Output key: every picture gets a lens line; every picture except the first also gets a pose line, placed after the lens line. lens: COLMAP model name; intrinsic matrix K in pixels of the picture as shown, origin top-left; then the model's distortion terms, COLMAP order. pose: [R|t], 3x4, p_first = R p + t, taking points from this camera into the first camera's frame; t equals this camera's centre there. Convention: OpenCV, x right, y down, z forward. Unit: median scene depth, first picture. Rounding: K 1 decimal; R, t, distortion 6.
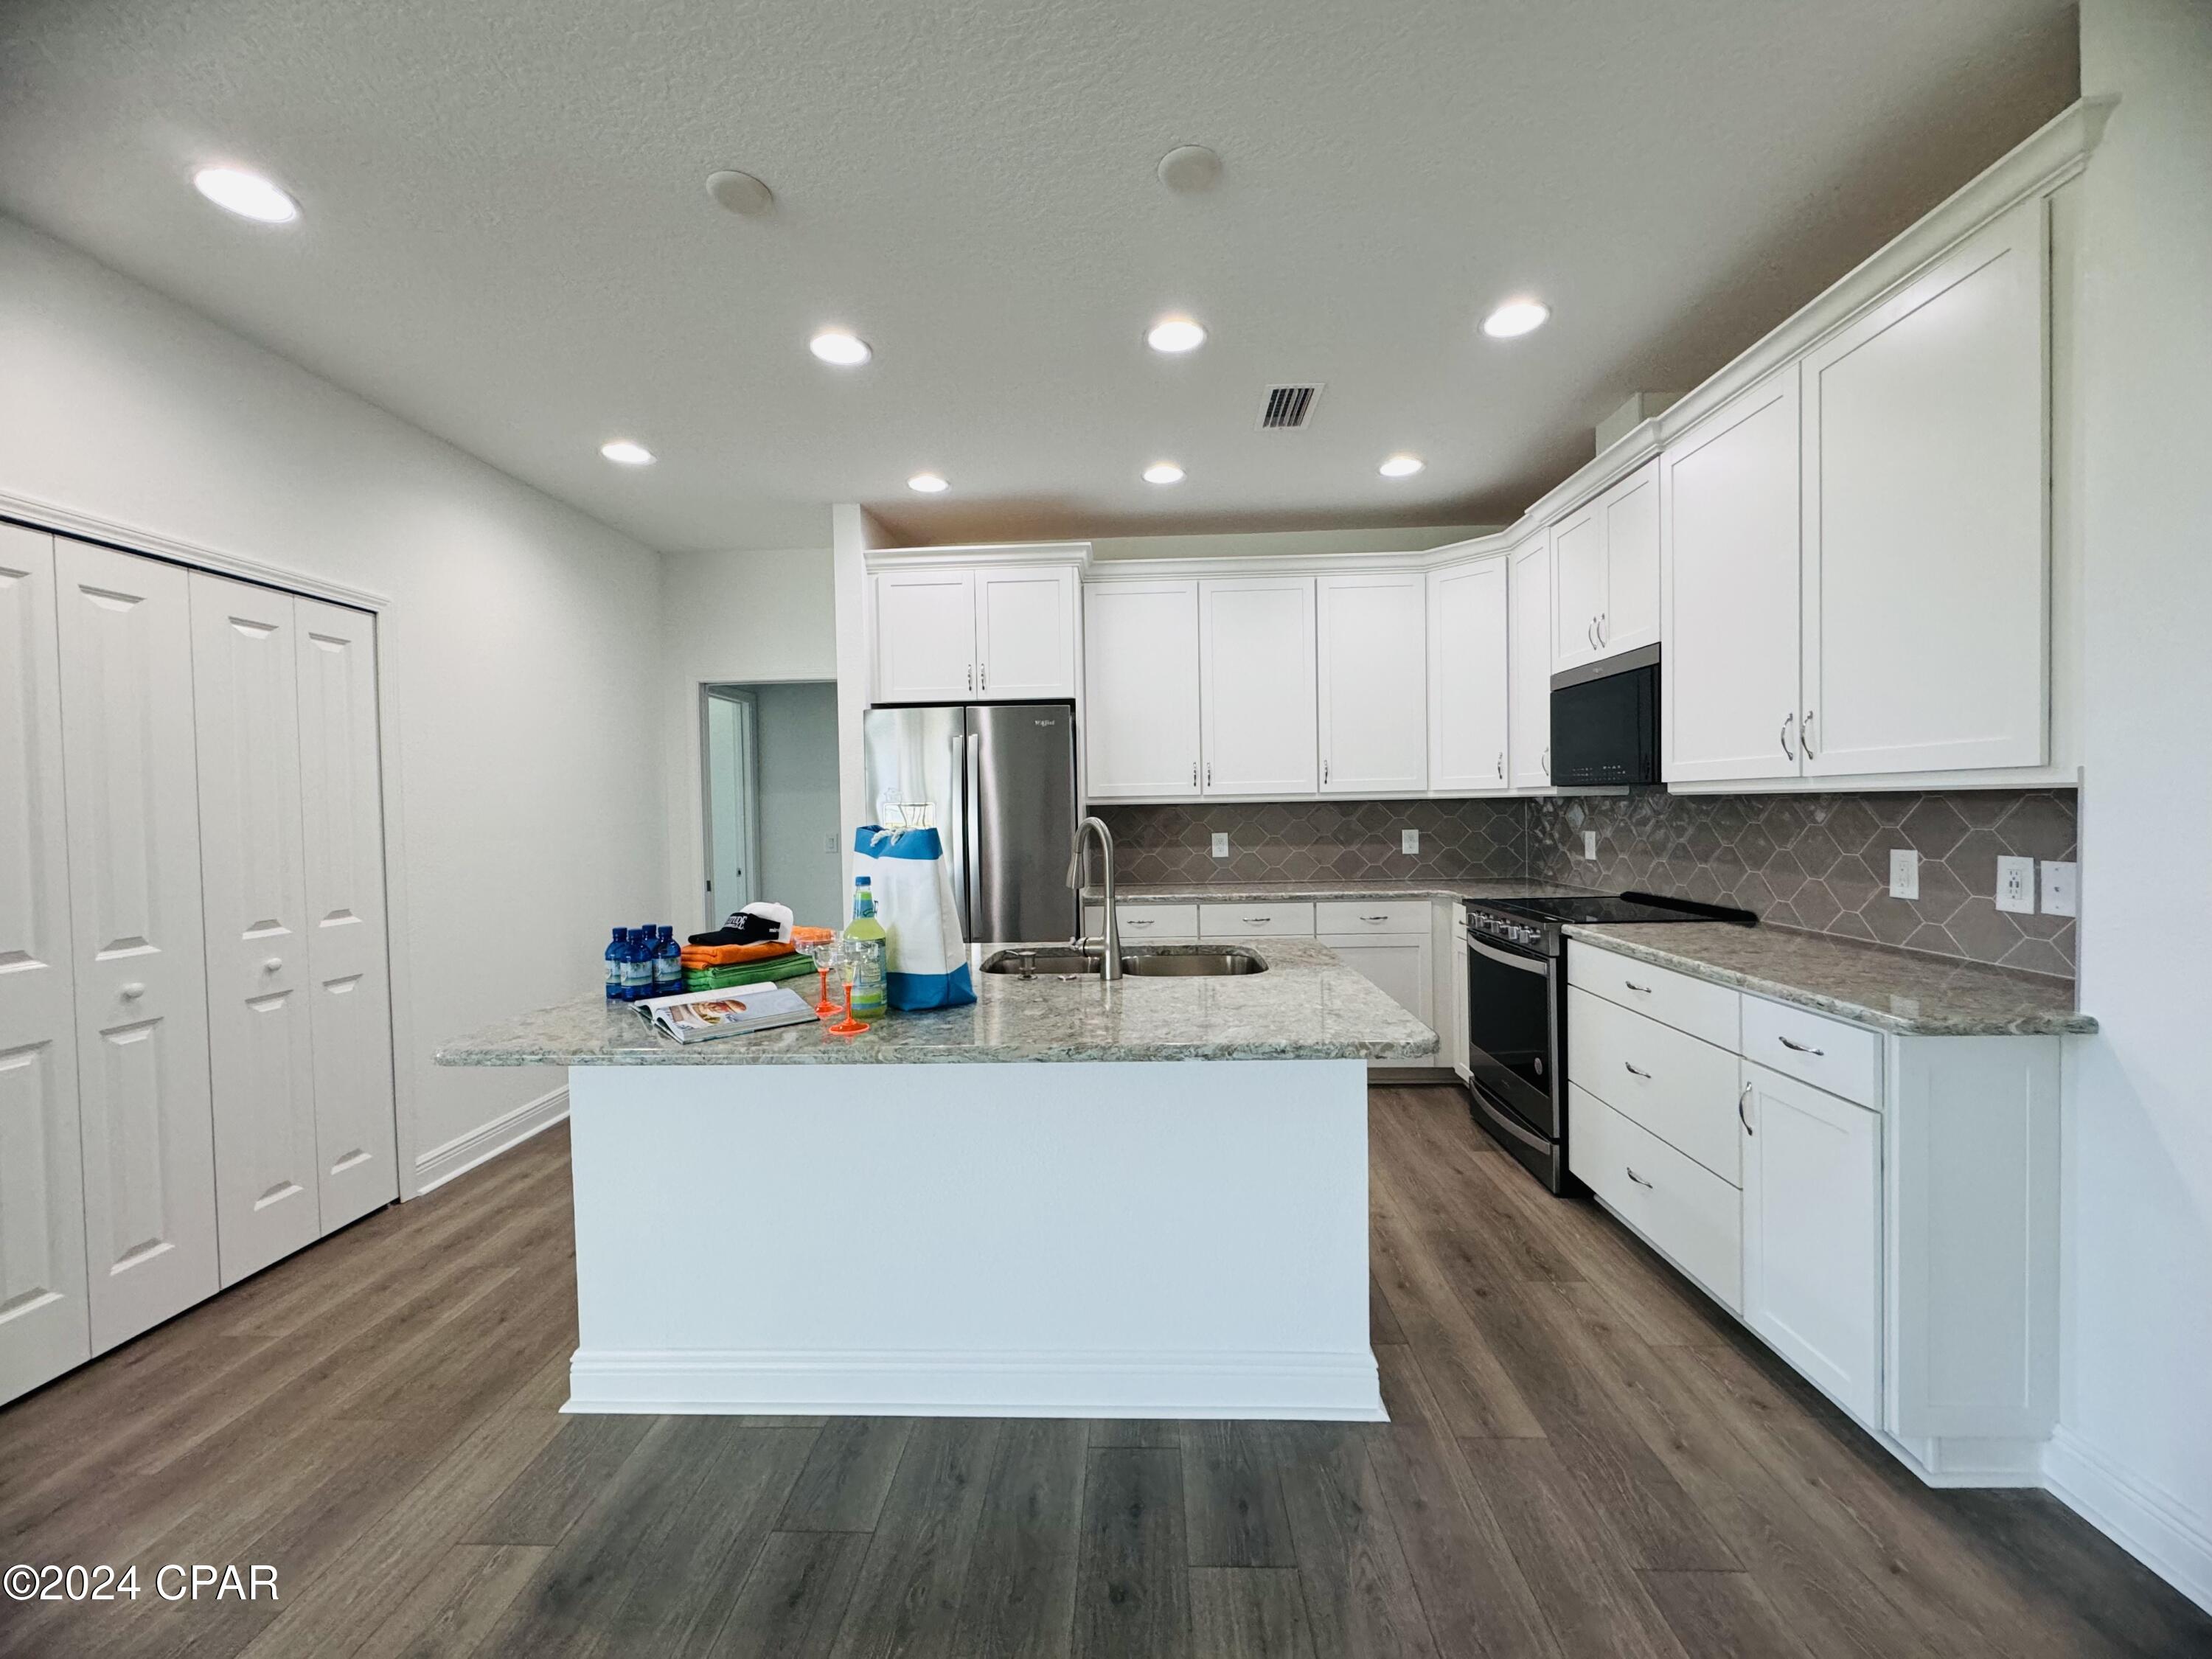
lens RADIAL K [[880.8, 0, 1107.6], [0, 880.8, 826.7], [0, 0, 1]] dist [-0.002975, 0.000102]
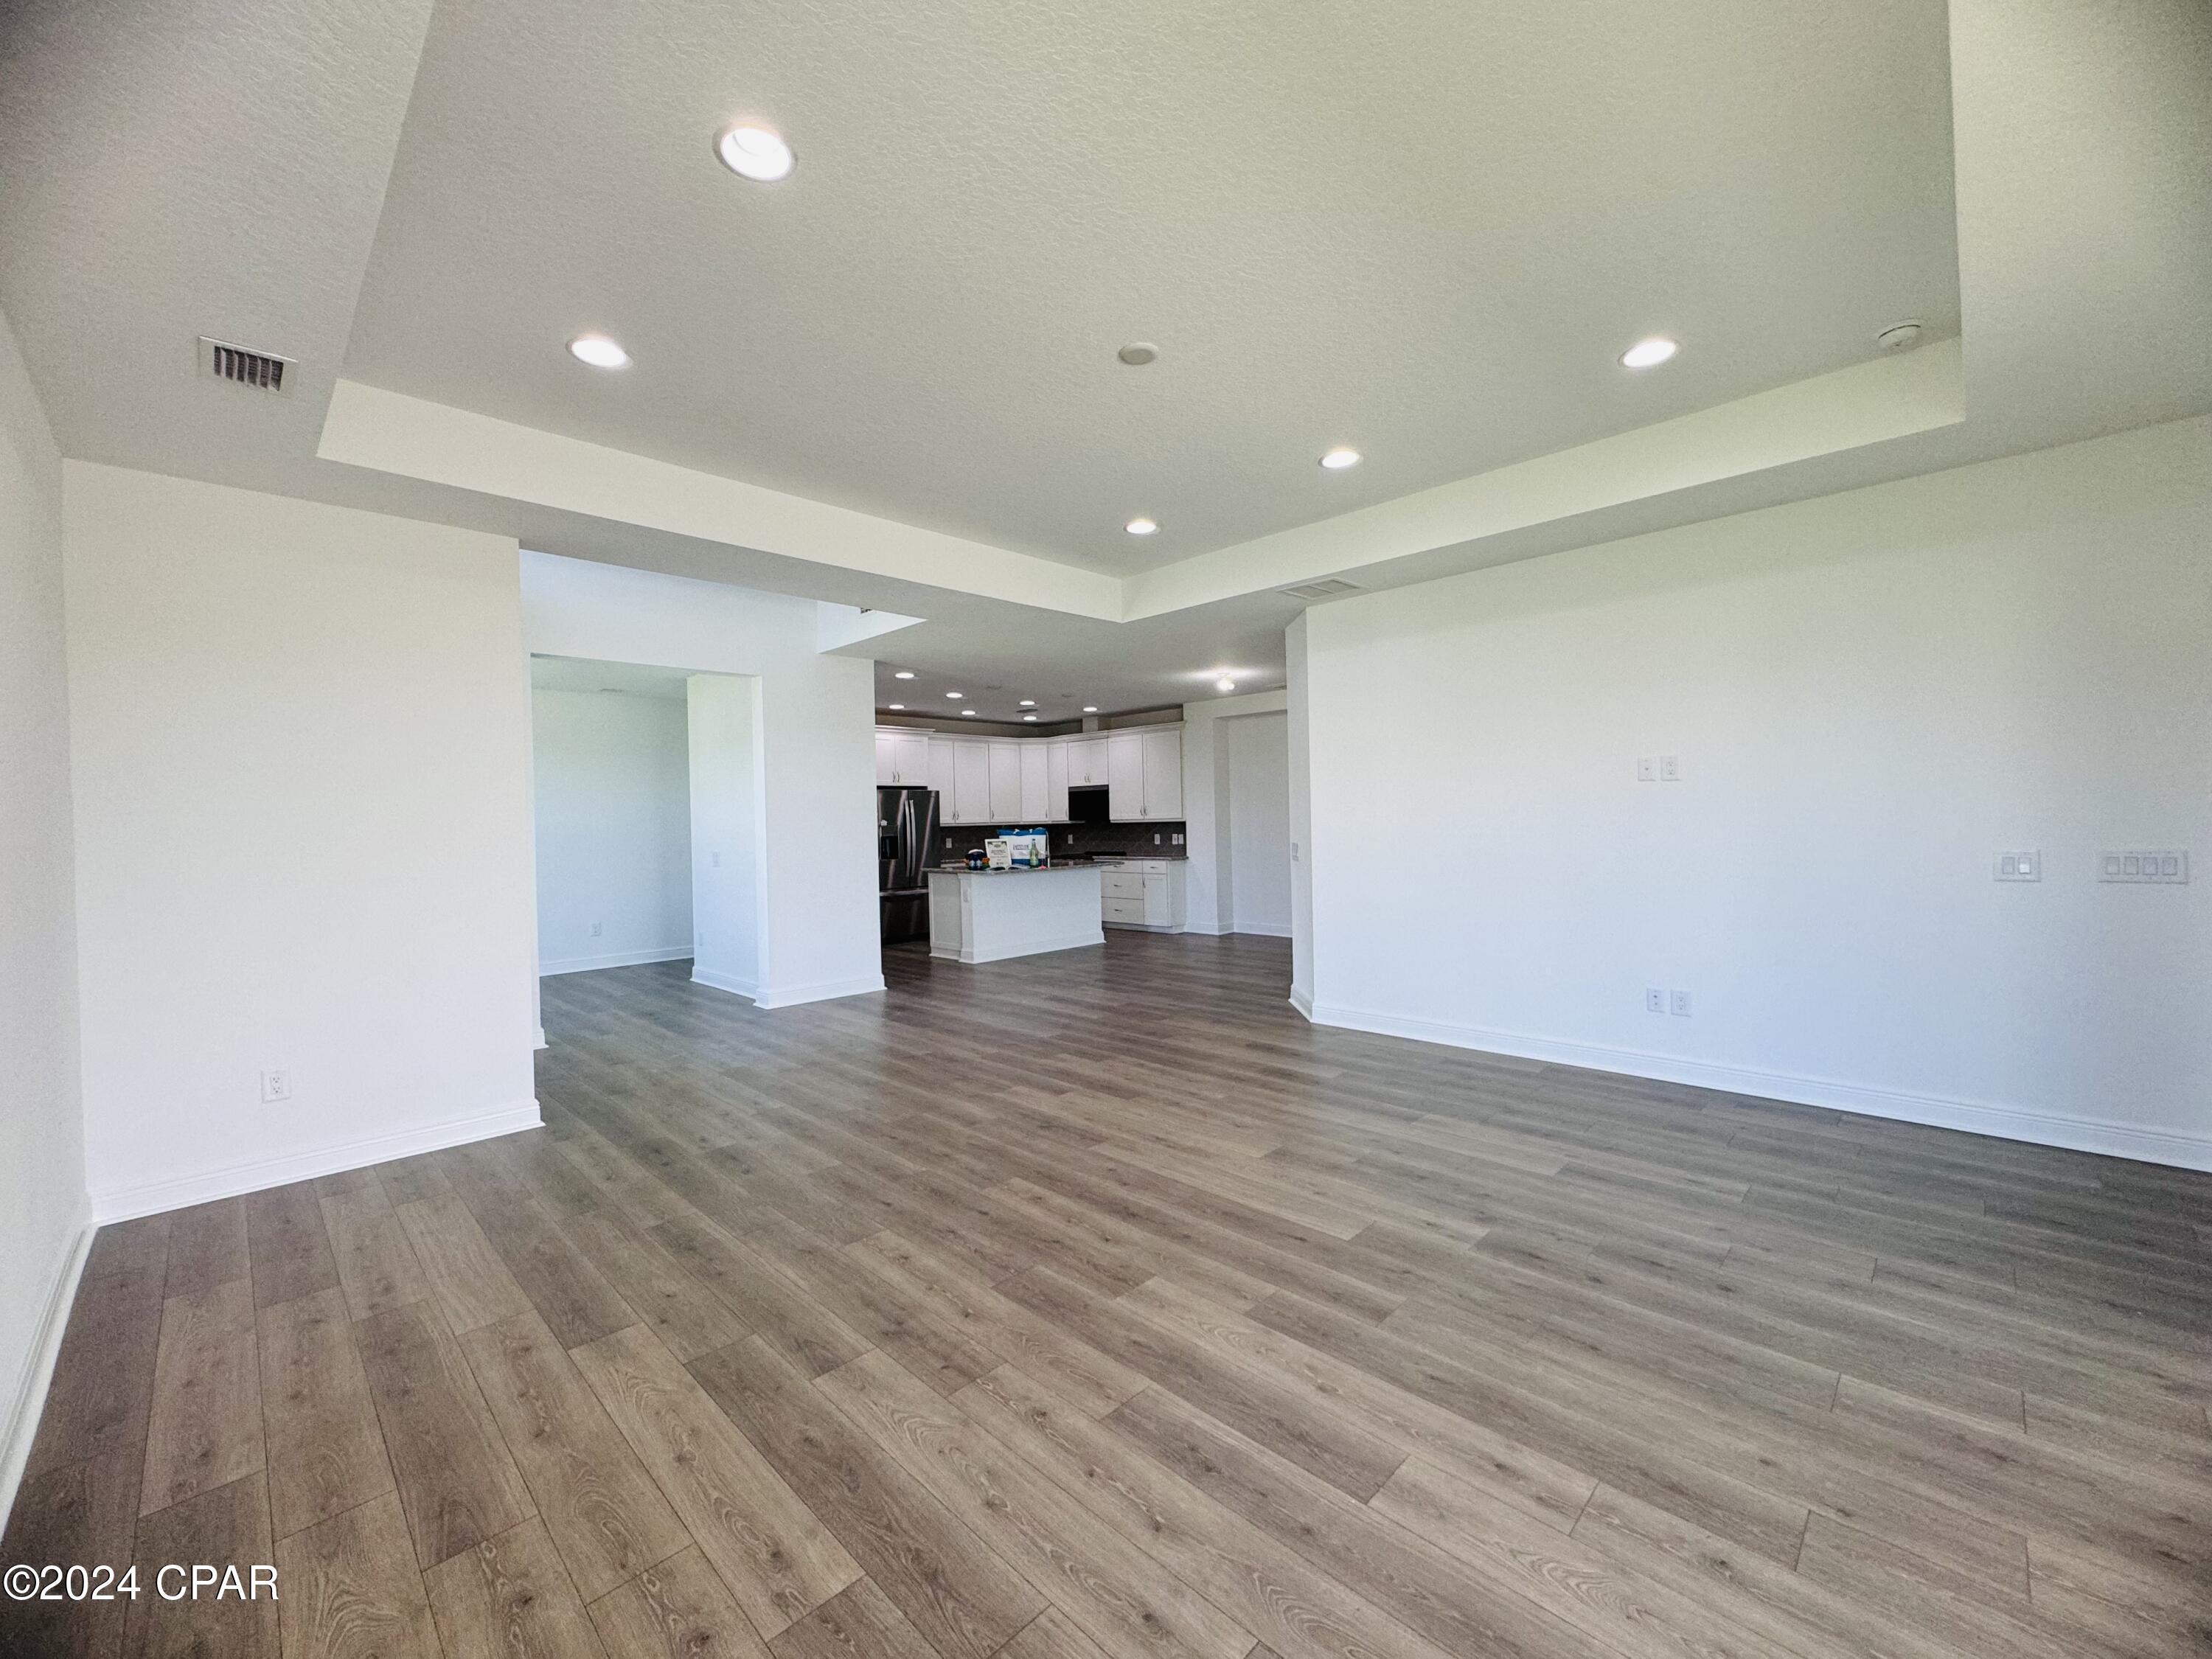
lens RADIAL K [[880.8, 0, 1107.4], [0, 880.8, 827.0], [0, 0, 1]] dist [-0.002628, 0.000267]
pose [[0.672477, -0.002338, 0.740114, -2.674813], [0.026076, 0.999449, -0.020536, 0.073745], [-0.739659, 0.033109, 0.672167, -1.922708]]
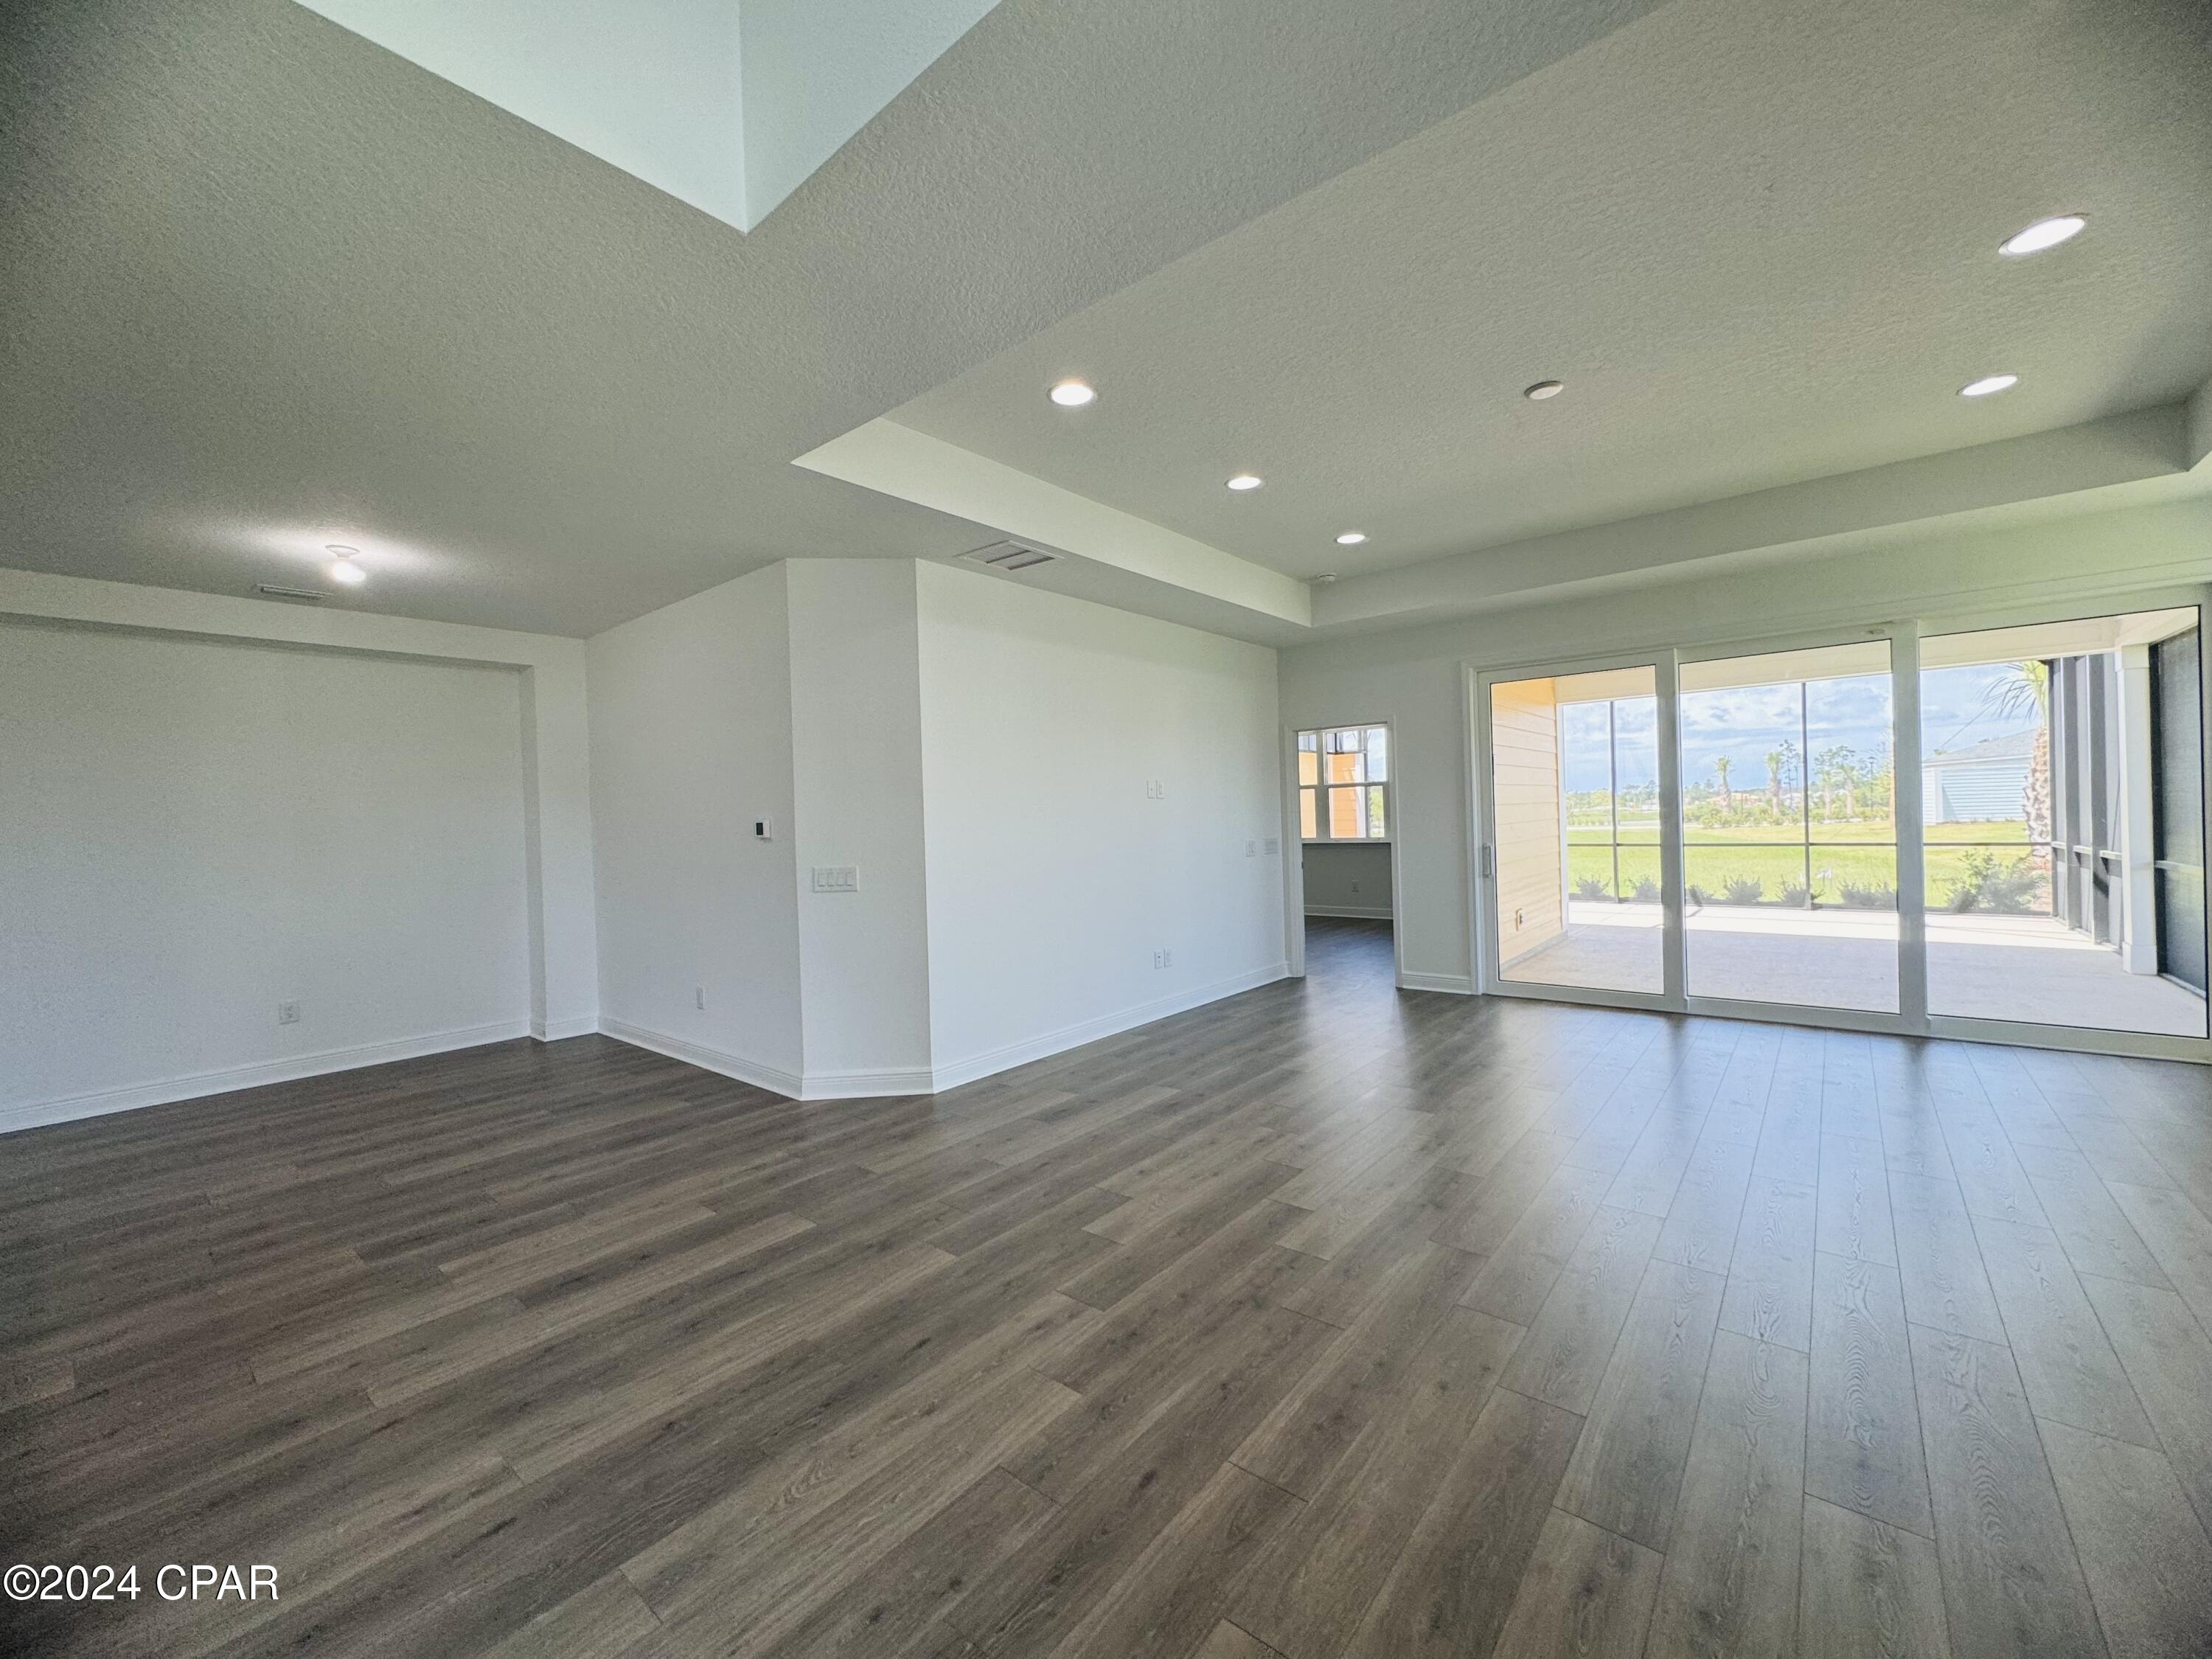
lens RADIAL K [[880.8, 0, 1107.4], [0, 880.8, 827.0], [0, 0, 1]] dist [-0.002628, 0.000267]
pose [[-0.795732, 0.039110, 0.604385, -1.976011], [0.060595, 0.998047, 0.015194, 0.005820], [-0.602610, 0.048713, -0.796547, 0.460849]]
